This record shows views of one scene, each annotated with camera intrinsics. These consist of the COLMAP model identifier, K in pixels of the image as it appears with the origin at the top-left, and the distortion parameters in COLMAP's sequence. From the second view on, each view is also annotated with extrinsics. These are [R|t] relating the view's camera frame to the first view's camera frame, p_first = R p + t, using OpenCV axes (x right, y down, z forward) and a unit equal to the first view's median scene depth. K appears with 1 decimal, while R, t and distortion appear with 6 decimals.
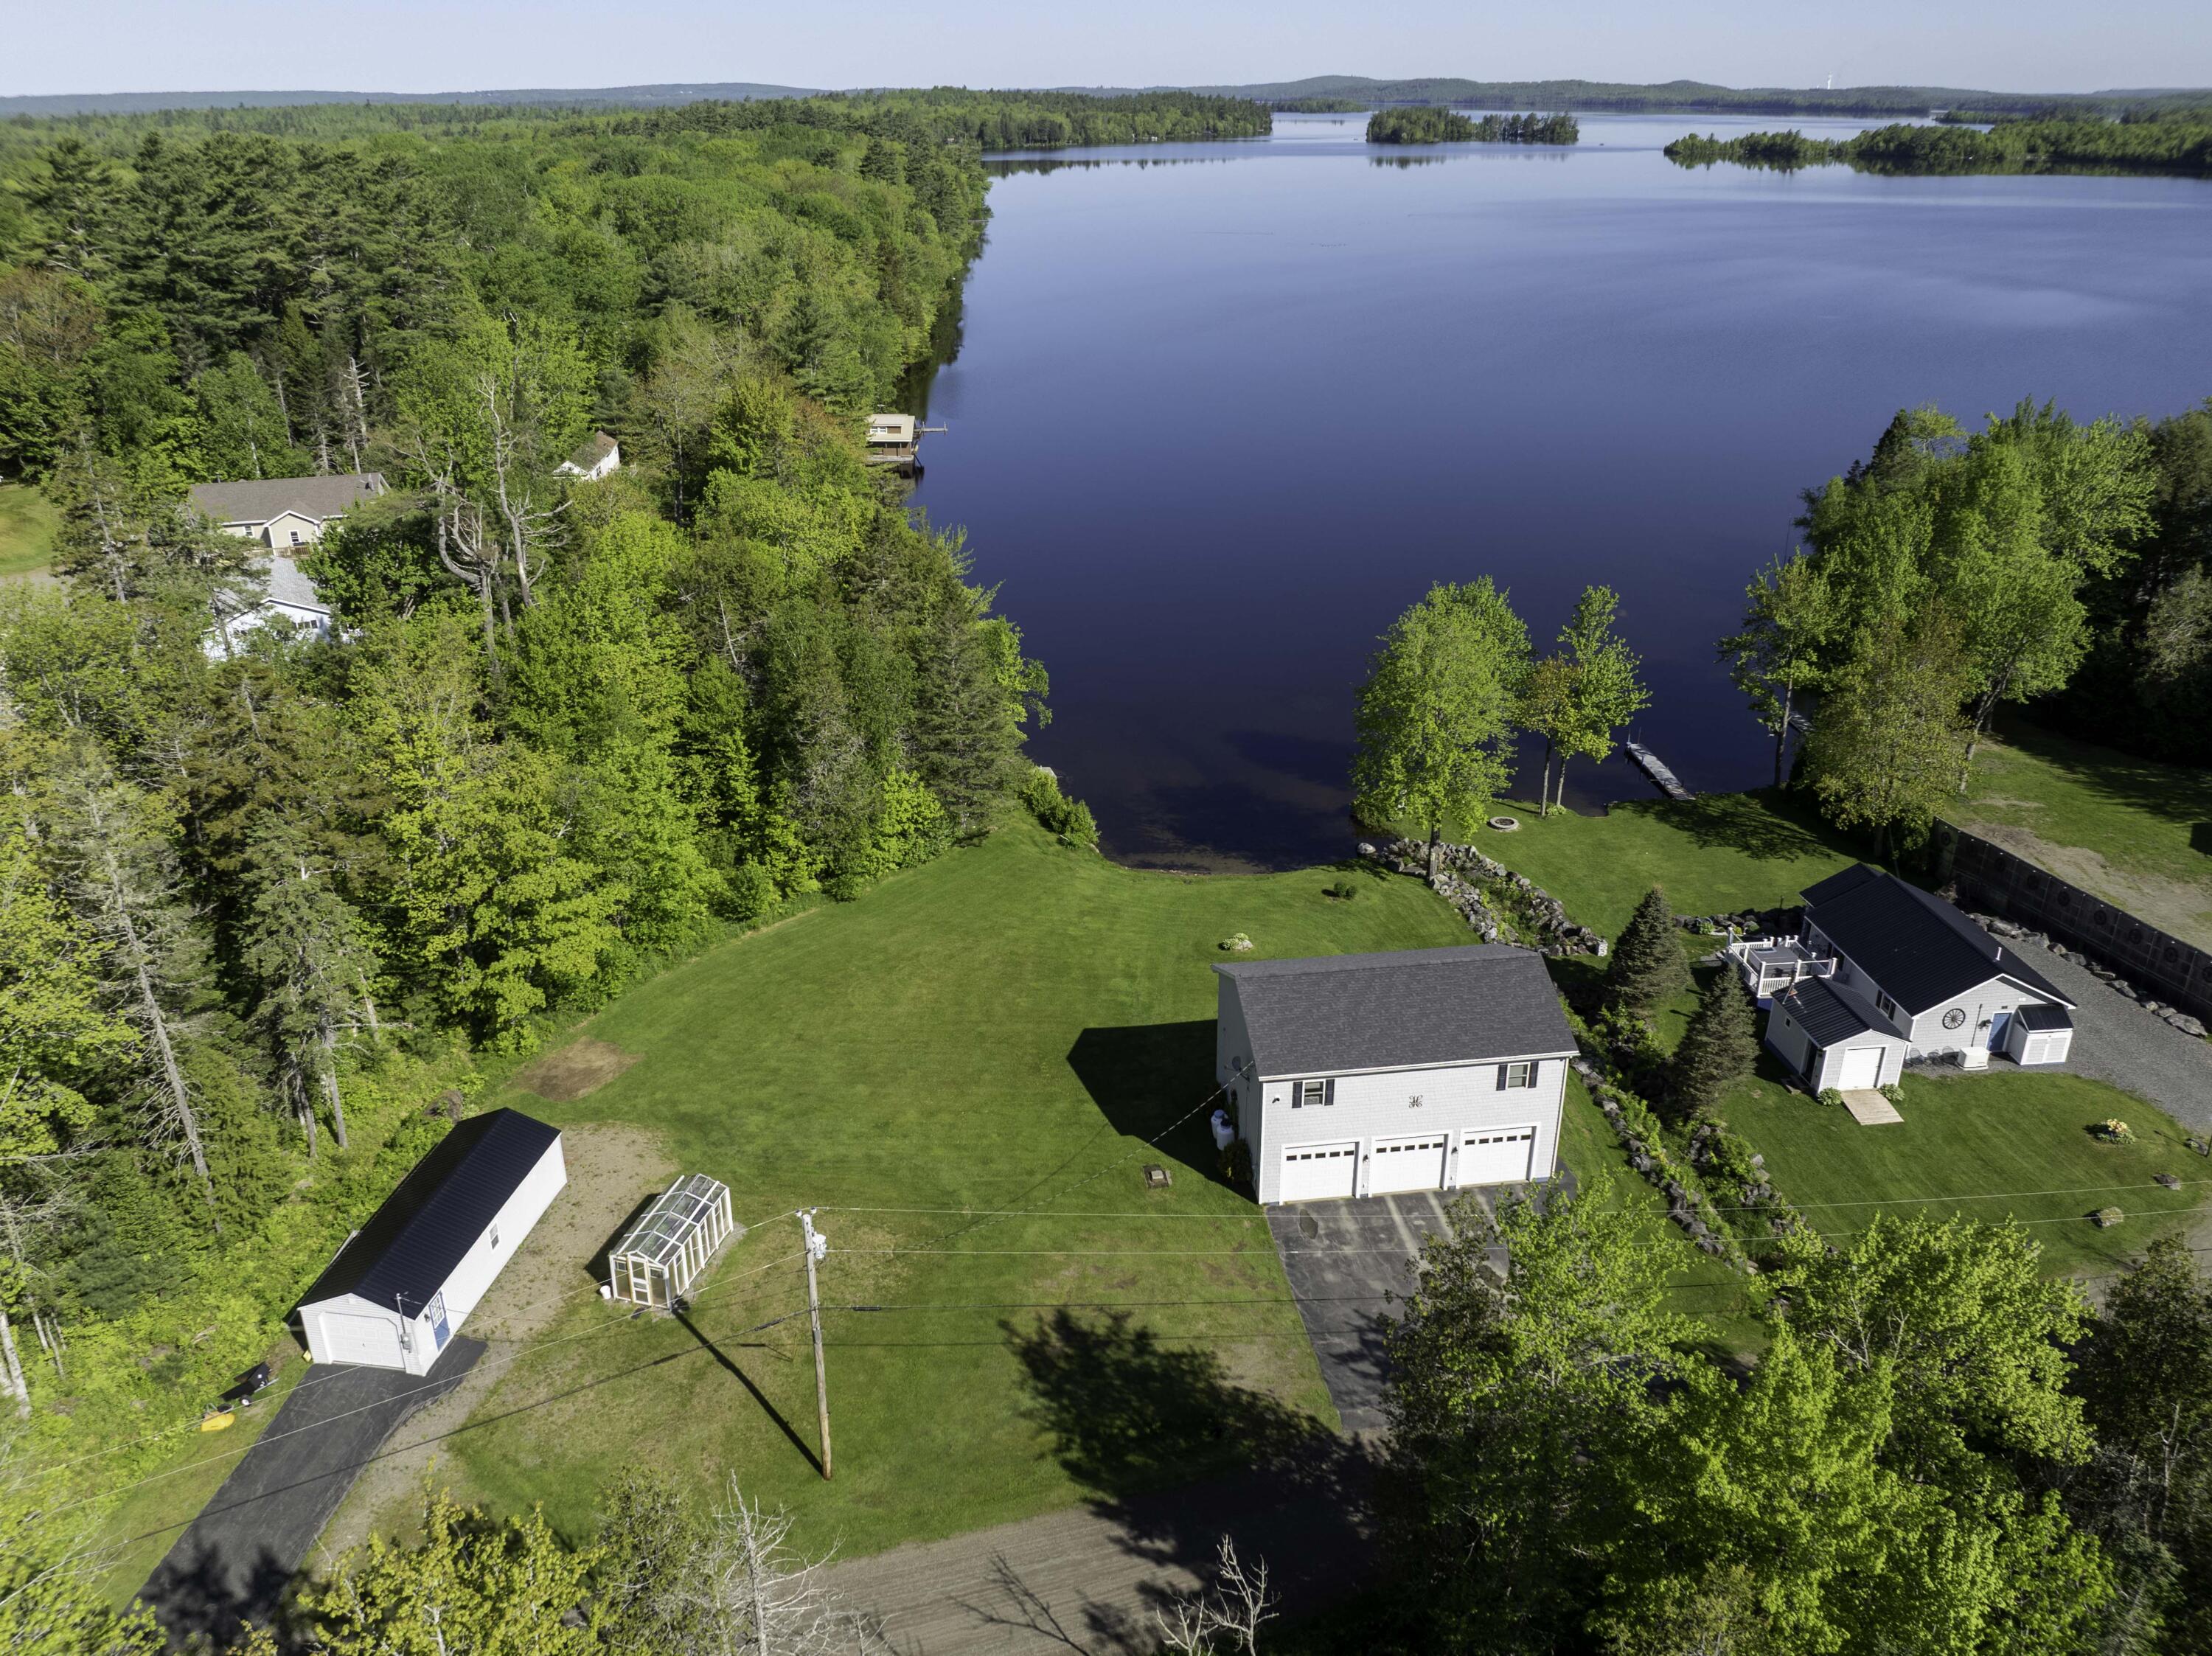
lens RADIAL K [[1722.7, 0, 1102.3], [0, 1722.7, 821.8], [0, 0, 1]] dist [-0.045677, 0.003653]
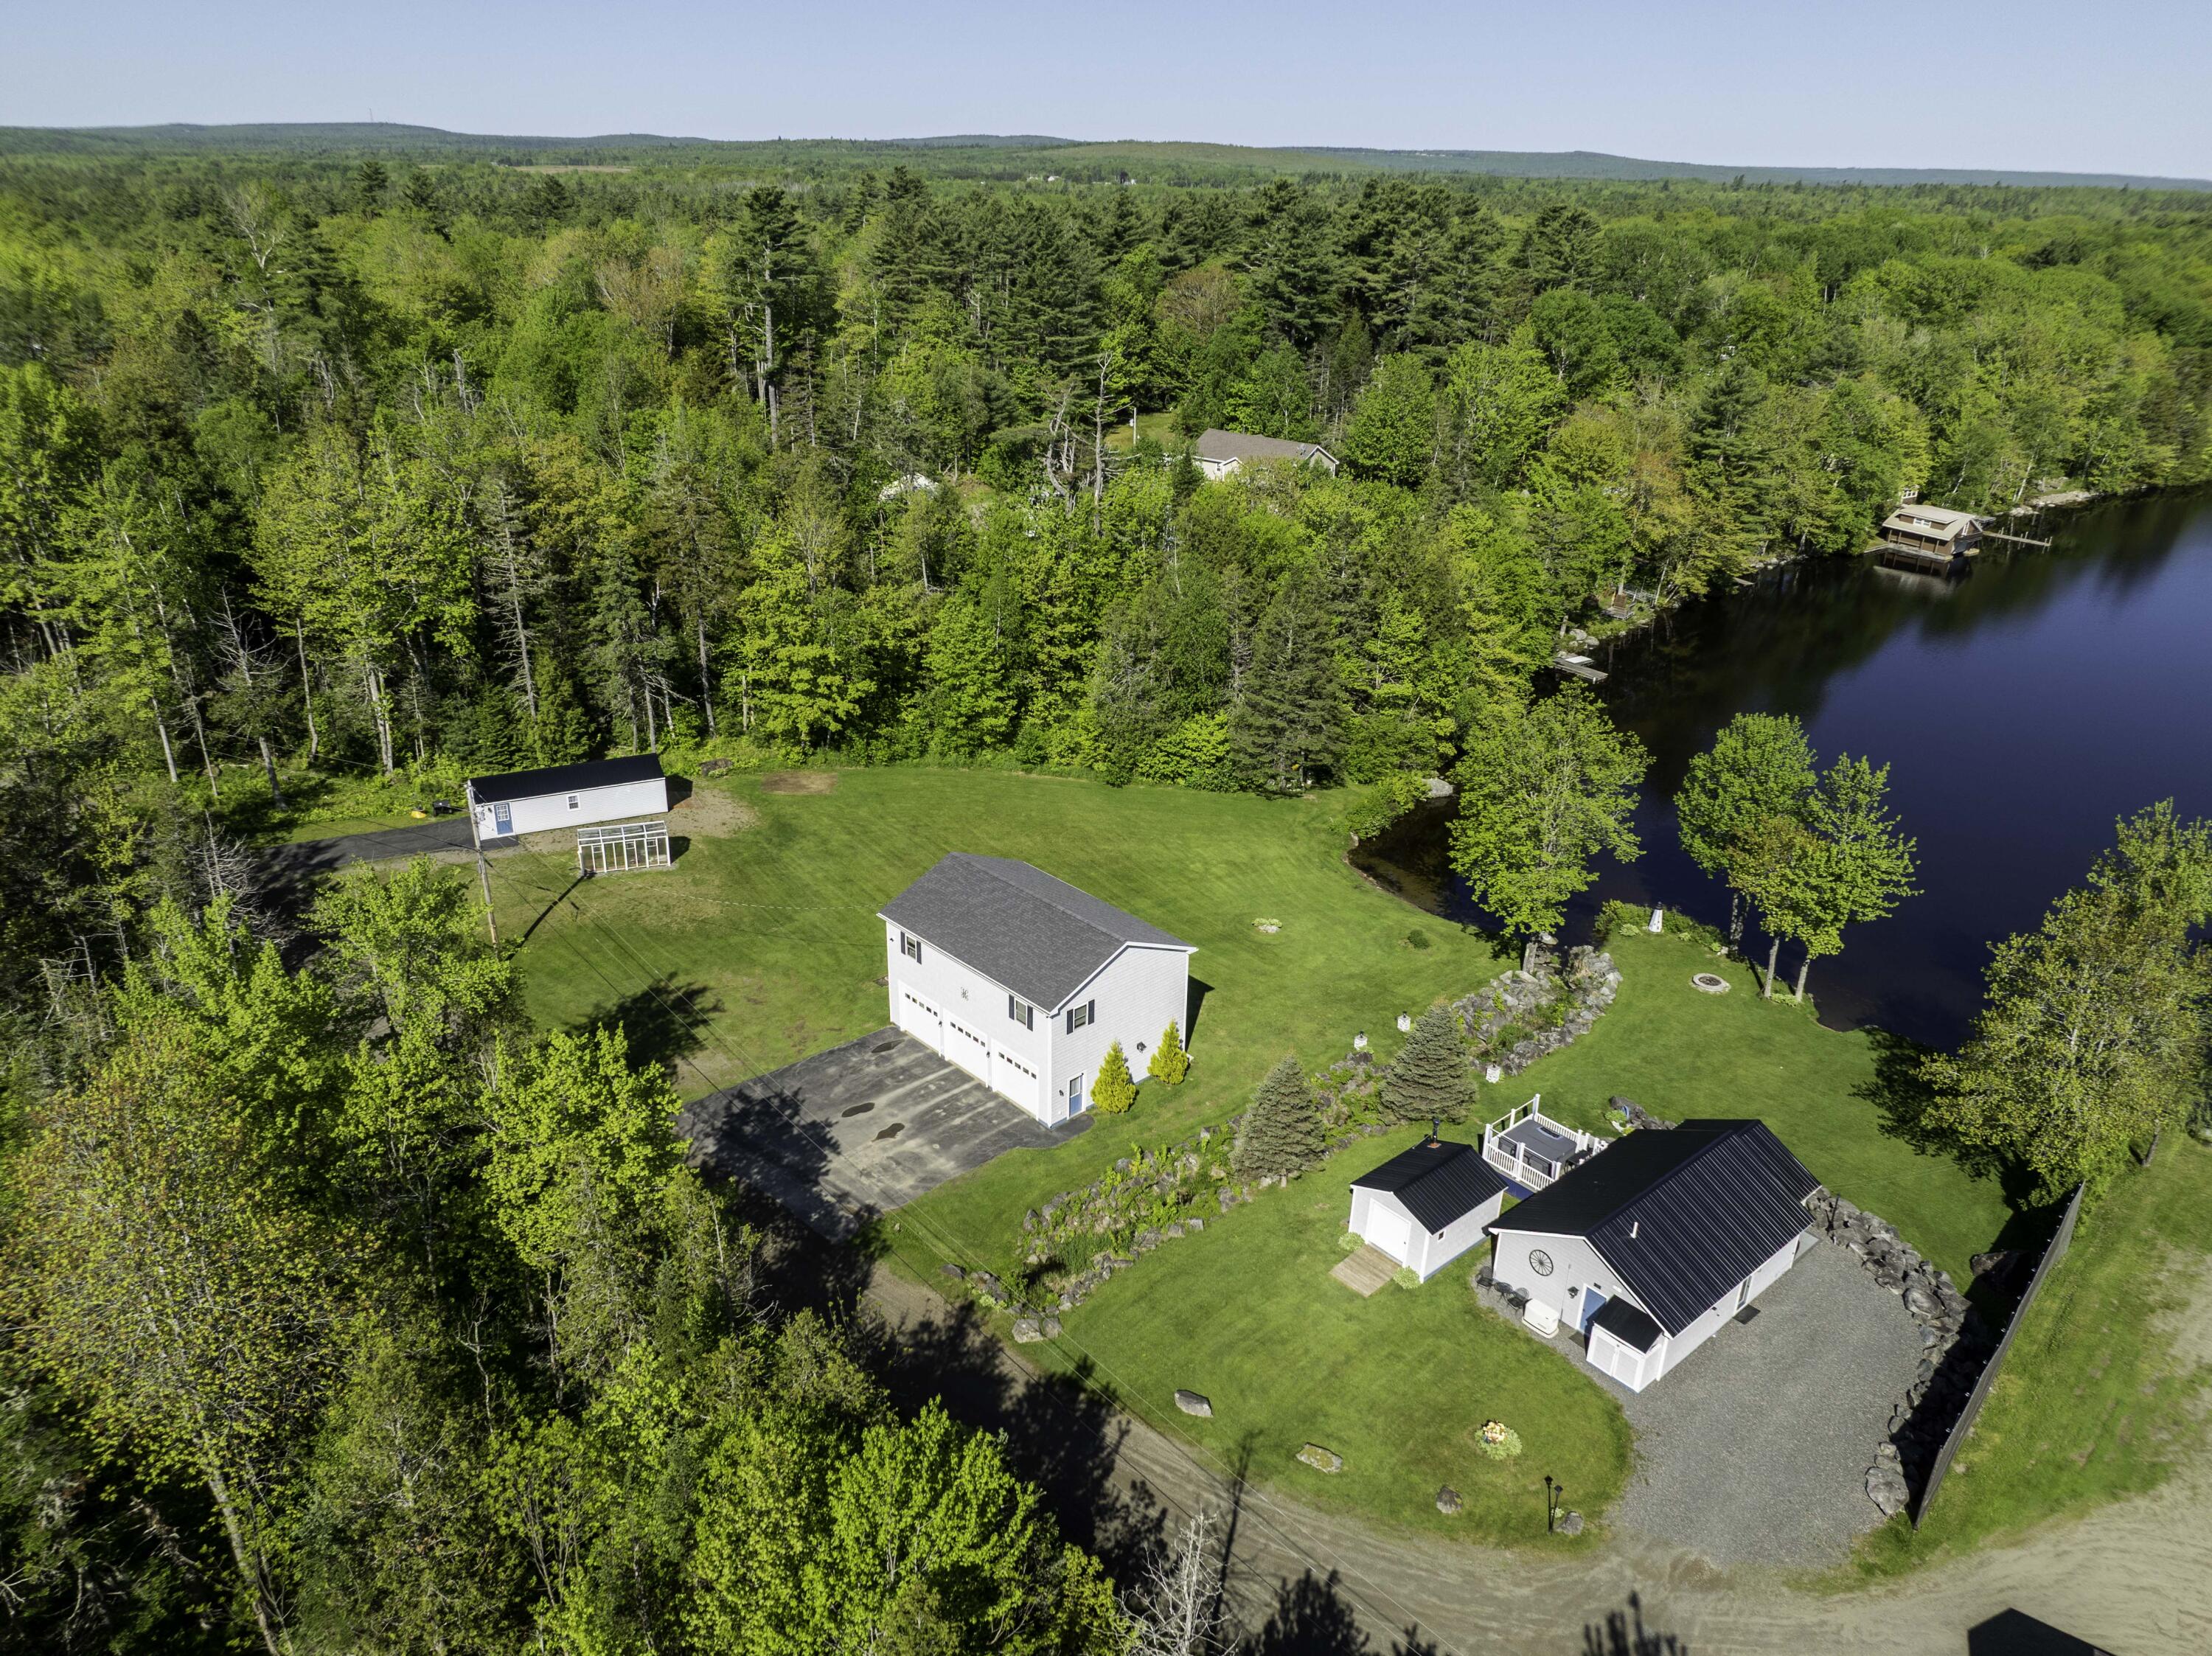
lens RADIAL K [[1570.4, 0, 1102.1], [0, 1570.4, 832.2], [0, 0, 1]] dist [-0.040876, 0.010280]
pose [[0.573940, 0.345908, -0.742253, 0.880802], [-0.347248, 0.923683, 0.161953, -0.130204], [0.741628, 0.164795, 0.650255, 0.309514]]
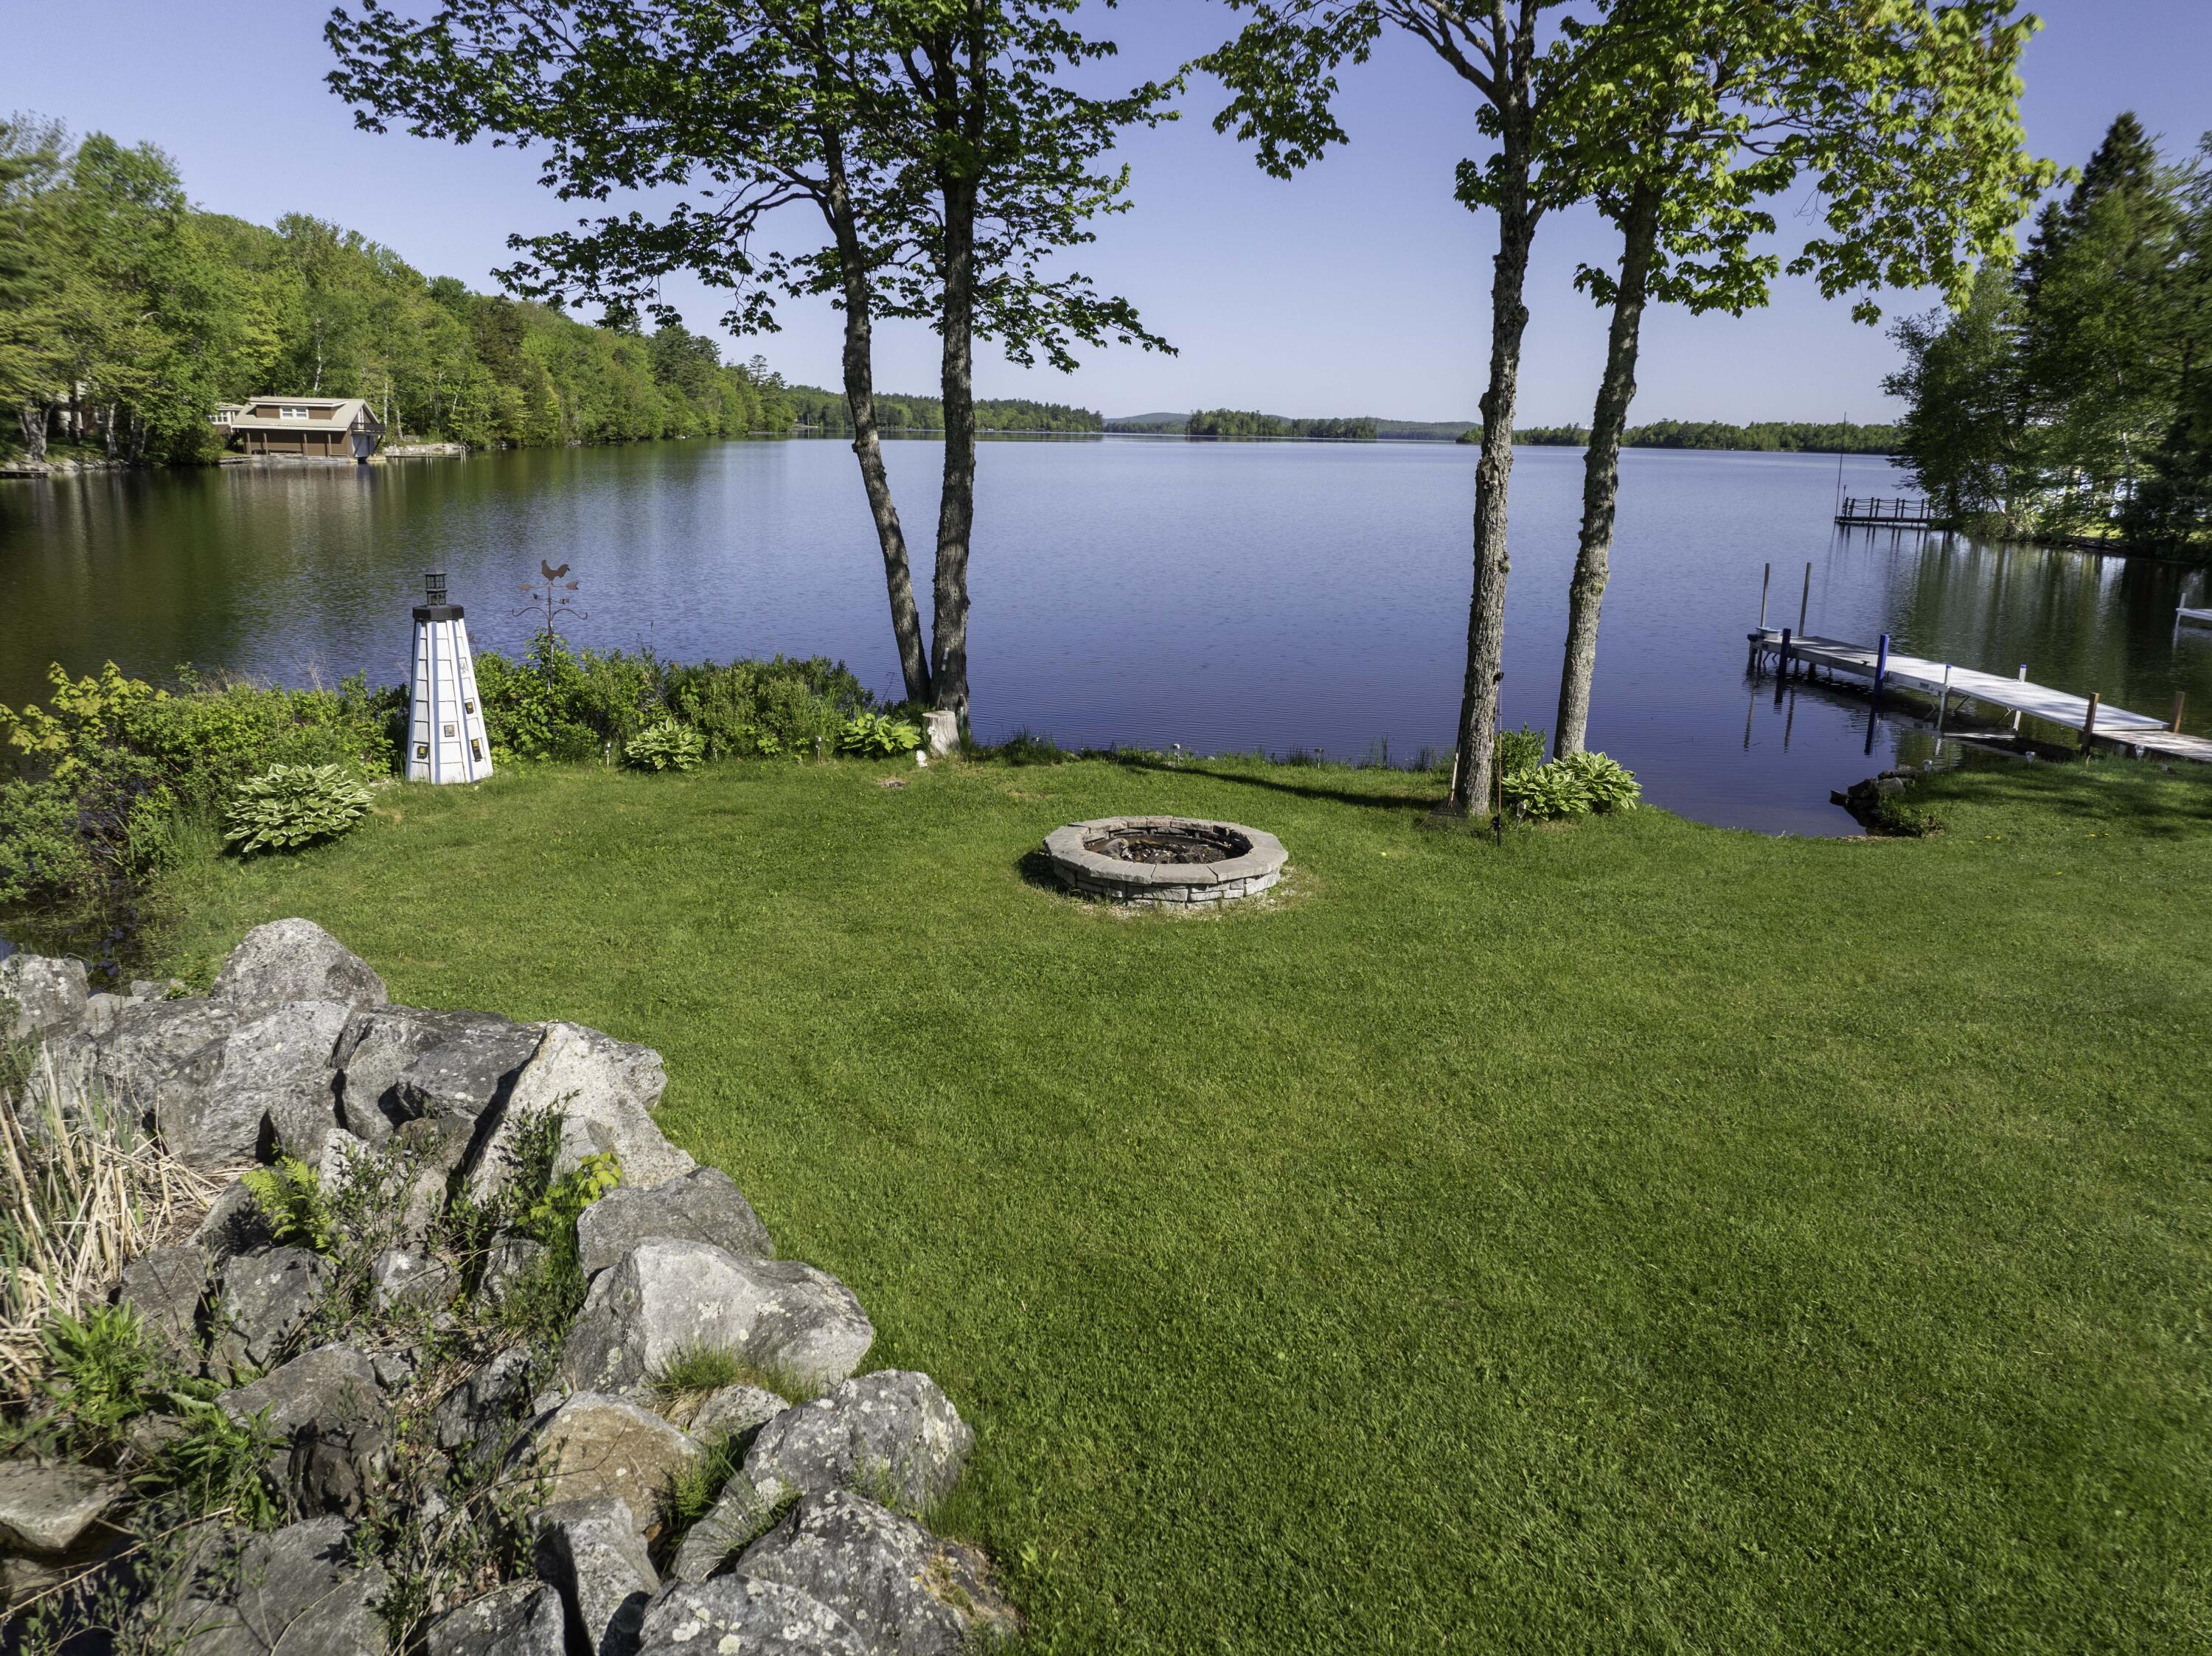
lens RADIAL K [[1570.4, 0, 1109.0], [0, 1570.4, 814.4], [0, 0, 1]] dist [-0.040876, 0.010280]
pose [[0.995738, 0.008326, 0.091850, 0.309128], [0.006908, 0.986386, -0.164303, 0.021607], [-0.091967, 0.164237, 0.982124, 1.251892]]
